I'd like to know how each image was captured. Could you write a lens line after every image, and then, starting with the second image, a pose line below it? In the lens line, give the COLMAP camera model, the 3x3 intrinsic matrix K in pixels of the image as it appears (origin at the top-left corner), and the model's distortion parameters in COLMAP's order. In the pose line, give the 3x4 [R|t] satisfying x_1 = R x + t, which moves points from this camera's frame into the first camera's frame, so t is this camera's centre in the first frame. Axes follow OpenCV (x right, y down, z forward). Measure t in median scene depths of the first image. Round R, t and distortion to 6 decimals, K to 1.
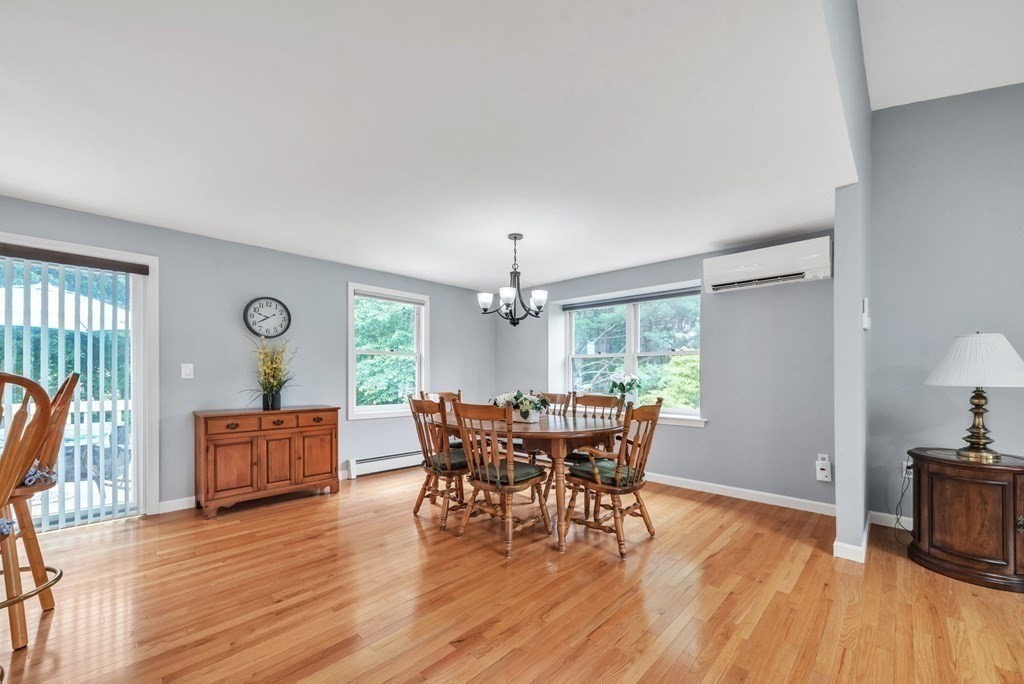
lens RADIAL K [[405.5, 0, 515.2], [0, 405.5, 375.0], [0, 0, 1]] dist [0.002106, 0.000278]
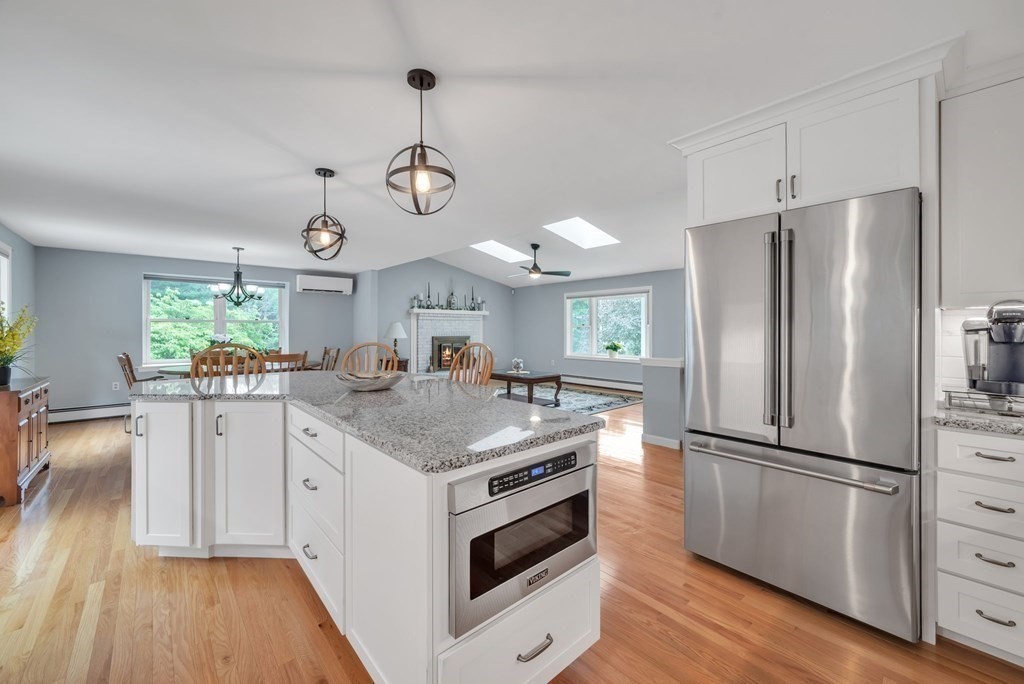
lens RADIAL K [[405.5, 0, 505.7], [0, 405.5, 328.1], [0, 0, 1]] dist [0.002106, 0.000278]
pose [[0.100755, -0.002126, 0.994909, -1.915264], [0.000100, 0.999998, 0.002127, -0.054986], [-0.994911, -0.000114, 0.100755, -0.222215]]
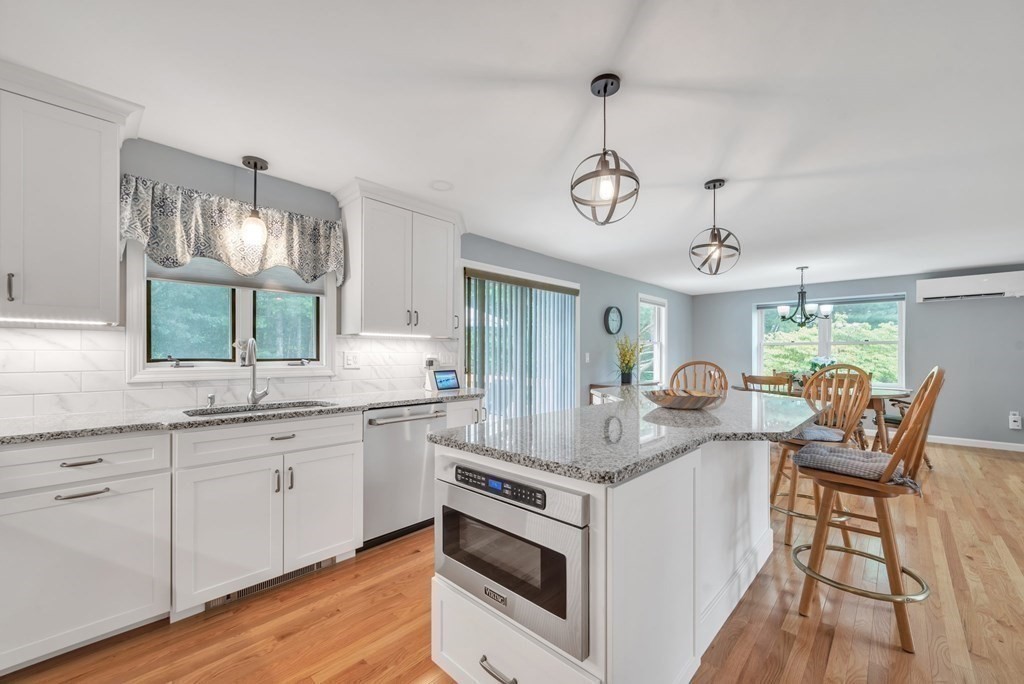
lens RADIAL K [[405.5, 0, 517.8], [0, 405.5, 356.6], [0, 0, 1]] dist [0.002106, 0.000278]
pose [[0.999996, -0.002744, -0.001092, -1.401146], [0.002749, 0.999985, 0.004788, -0.029966], [0.001079, -0.004791, 0.999988, -0.672151]]
